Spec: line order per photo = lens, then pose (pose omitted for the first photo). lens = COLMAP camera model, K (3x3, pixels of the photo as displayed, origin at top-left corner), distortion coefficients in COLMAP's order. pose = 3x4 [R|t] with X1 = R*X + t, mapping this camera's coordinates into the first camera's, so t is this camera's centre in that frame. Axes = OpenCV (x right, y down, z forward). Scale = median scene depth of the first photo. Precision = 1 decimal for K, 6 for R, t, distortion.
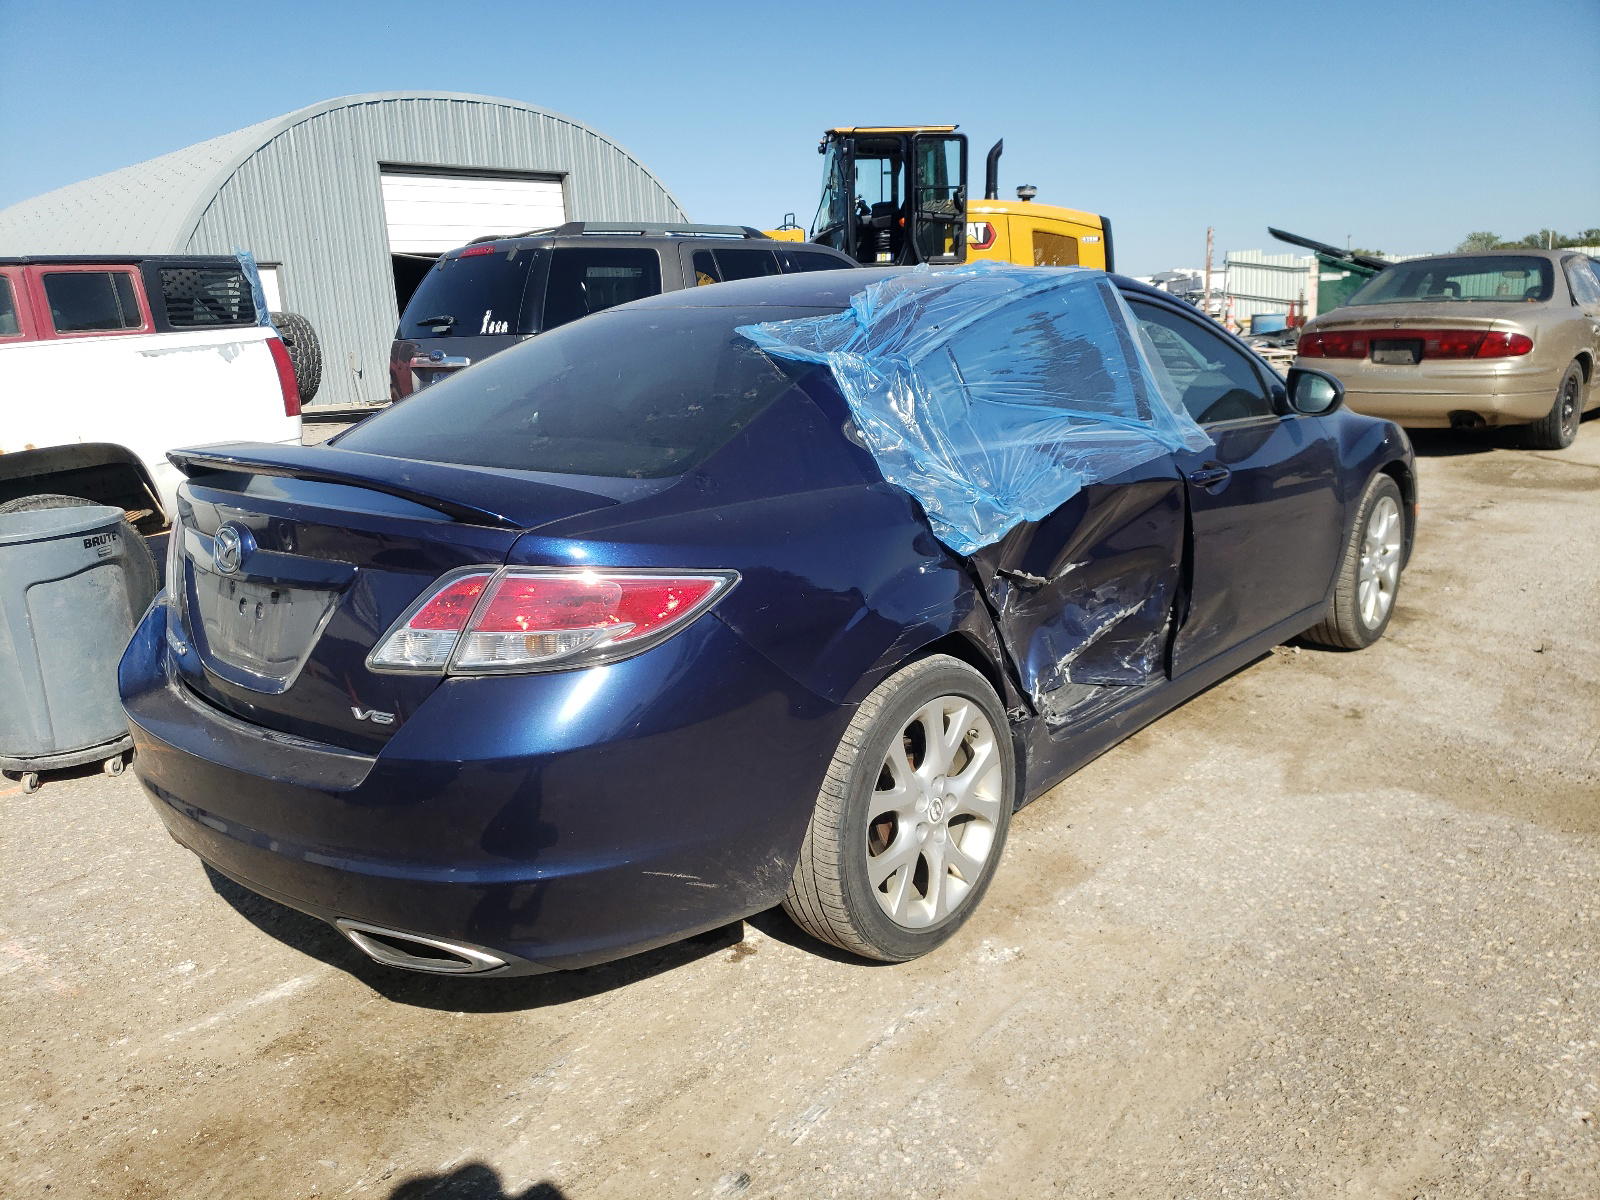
lens RADIAL K [[1227.3, 0, 800.0], [0, 1227.3, 600.0], [0, 0, 1]] dist [0.006590, 0.014712]
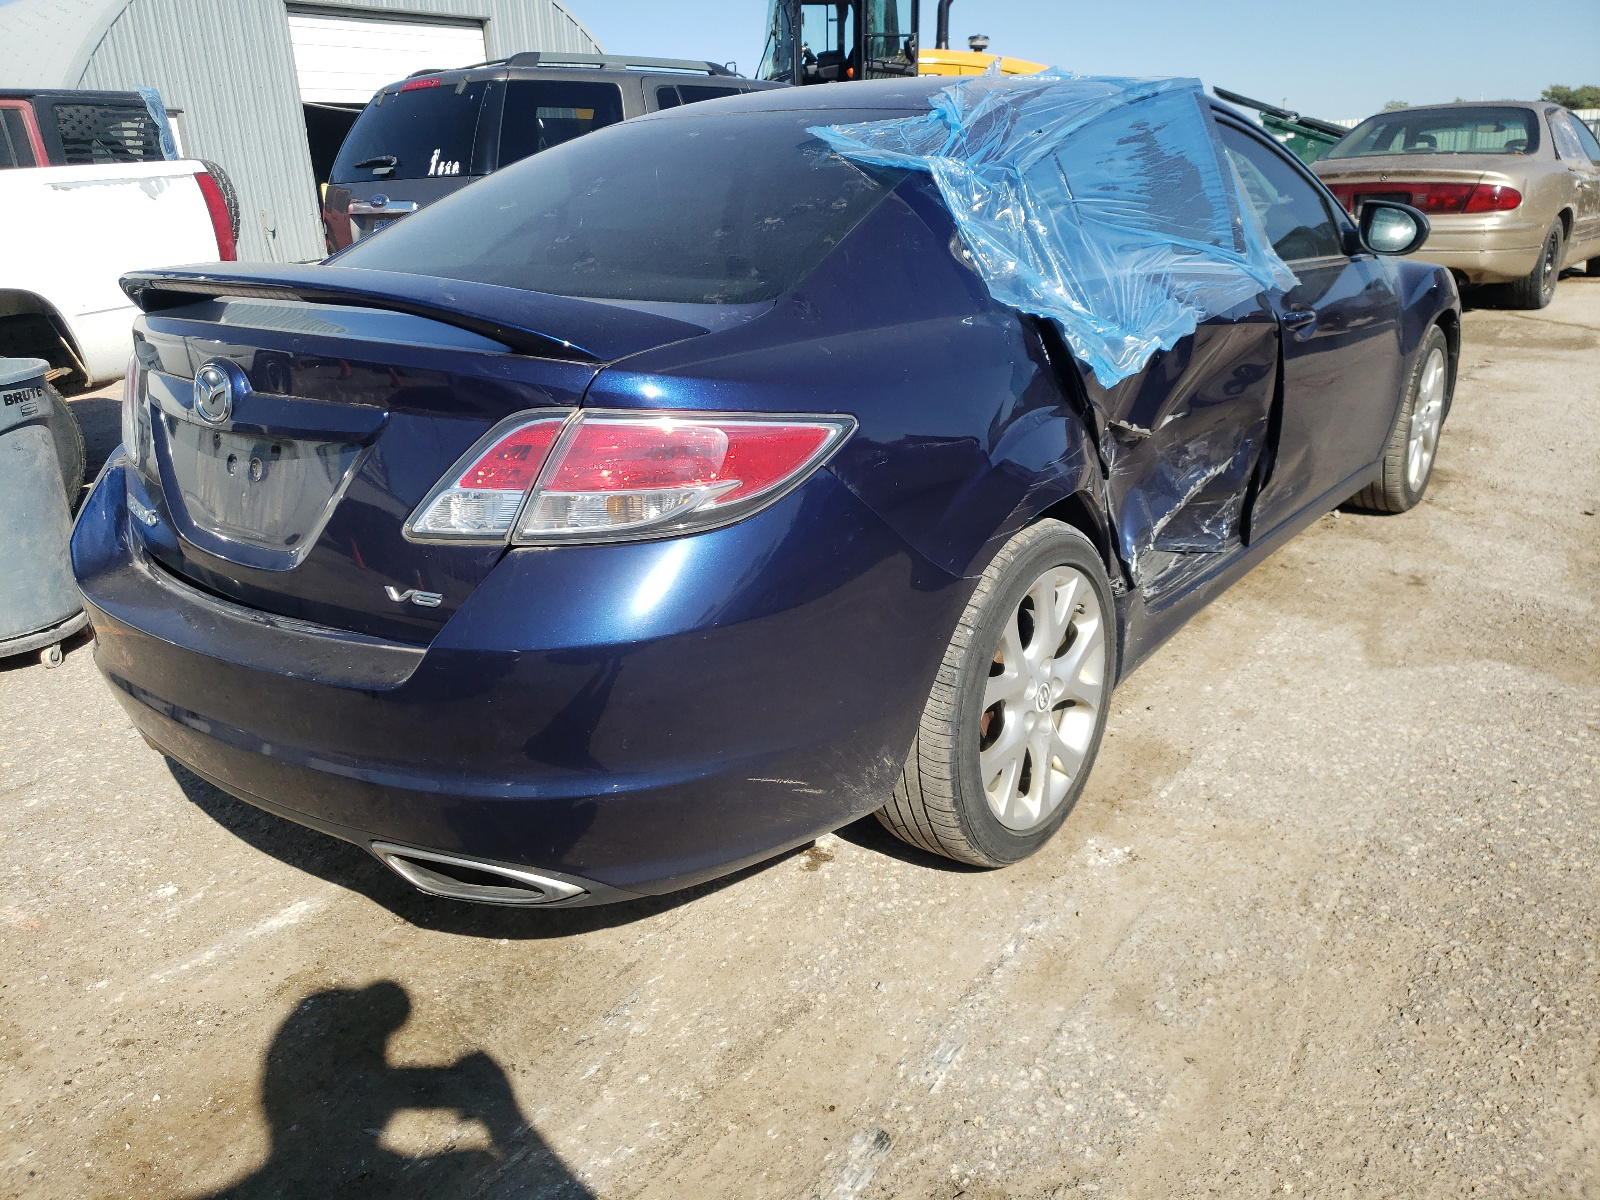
lens RADIAL K [[1231.9, 0, 795.5], [0, 1231.9, 563.6], [0, 0, 1]] dist [0.014540, 0.001658]
pose [[0.998438, -0.010823, 0.054821, -0.104282], [0.006771, 0.997267, 0.073576, 0.010555], [-0.055467, -0.073090, 0.995782, 0.132599]]
